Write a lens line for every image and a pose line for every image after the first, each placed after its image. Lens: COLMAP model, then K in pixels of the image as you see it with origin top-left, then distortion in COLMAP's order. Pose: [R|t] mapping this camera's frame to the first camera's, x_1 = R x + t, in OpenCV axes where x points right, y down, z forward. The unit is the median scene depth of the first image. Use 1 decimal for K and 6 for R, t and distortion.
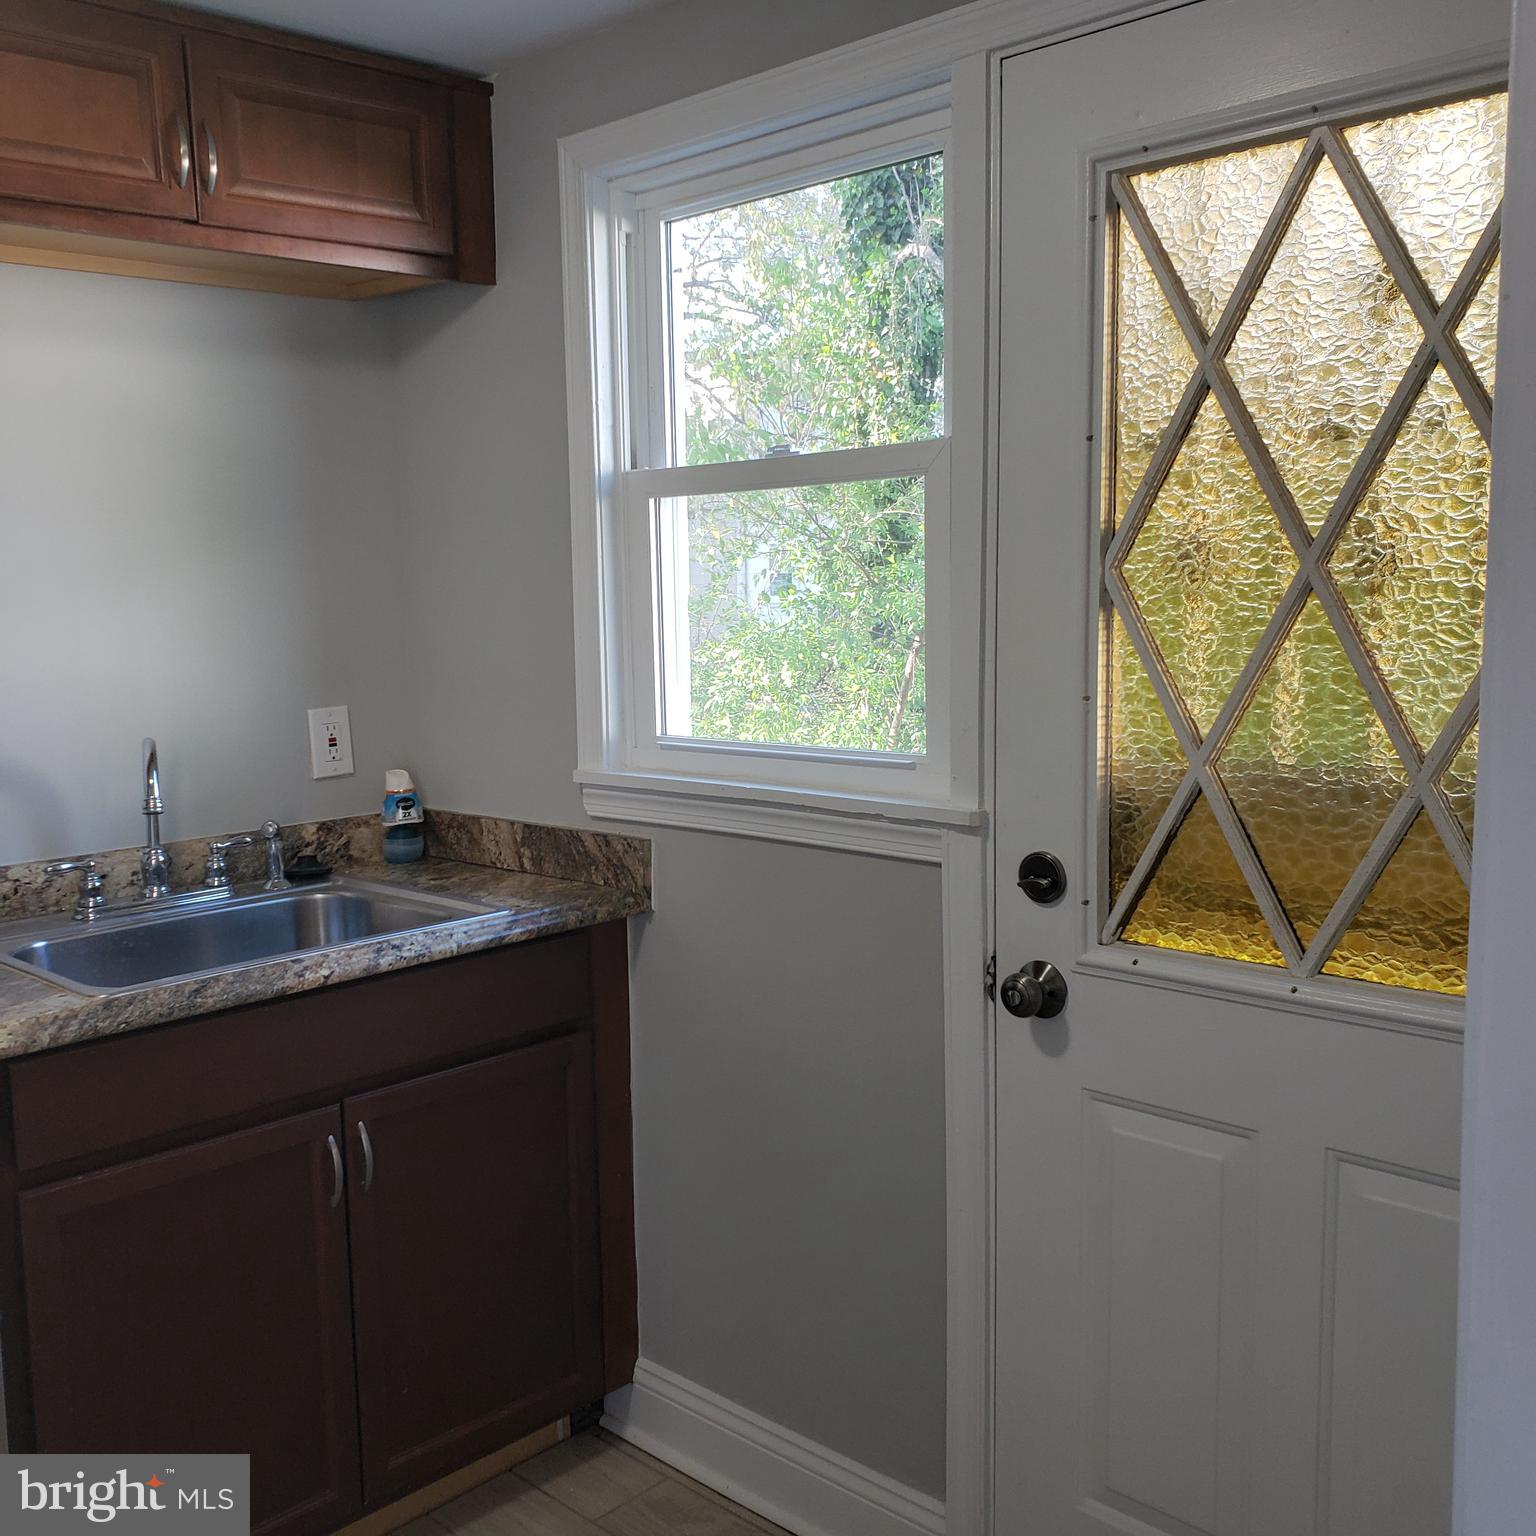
lens RADIAL K [[1623.5, 0, 777.1], [0, 1623.5, 764.0], [0, 0, 1]] dist [0.042549, 0.000000]
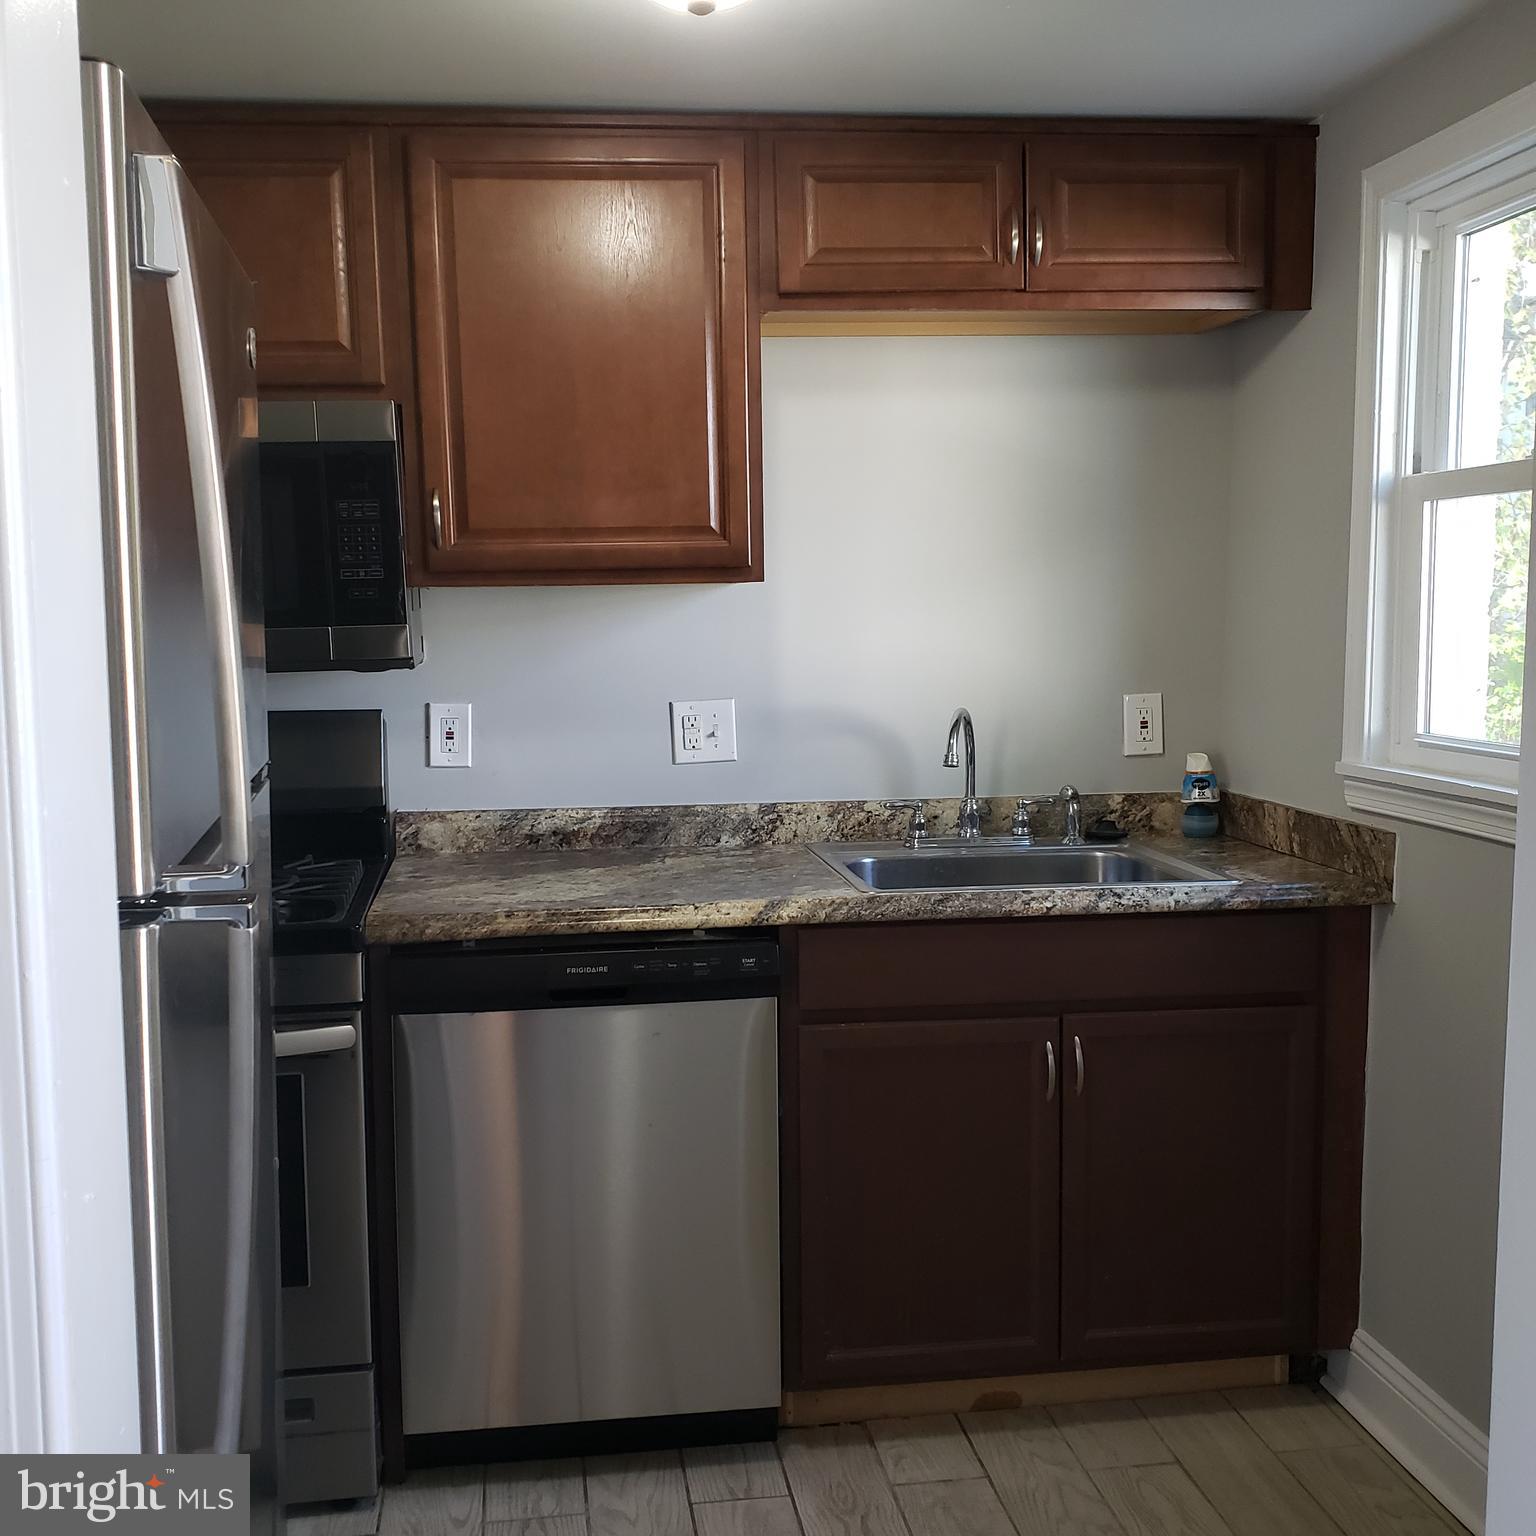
lens RADIAL K [[1623.5, 0, 752.1], [0, 1623.5, 772.0], [0, 0, 1]] dist [0.042549, 0.000000]
pose [[0.804647, 0.080520, -0.588269, 0.201626], [-0.079367, 0.996457, 0.027832, 0.010786], [0.588426, 0.024294, 0.808186, -0.088941]]
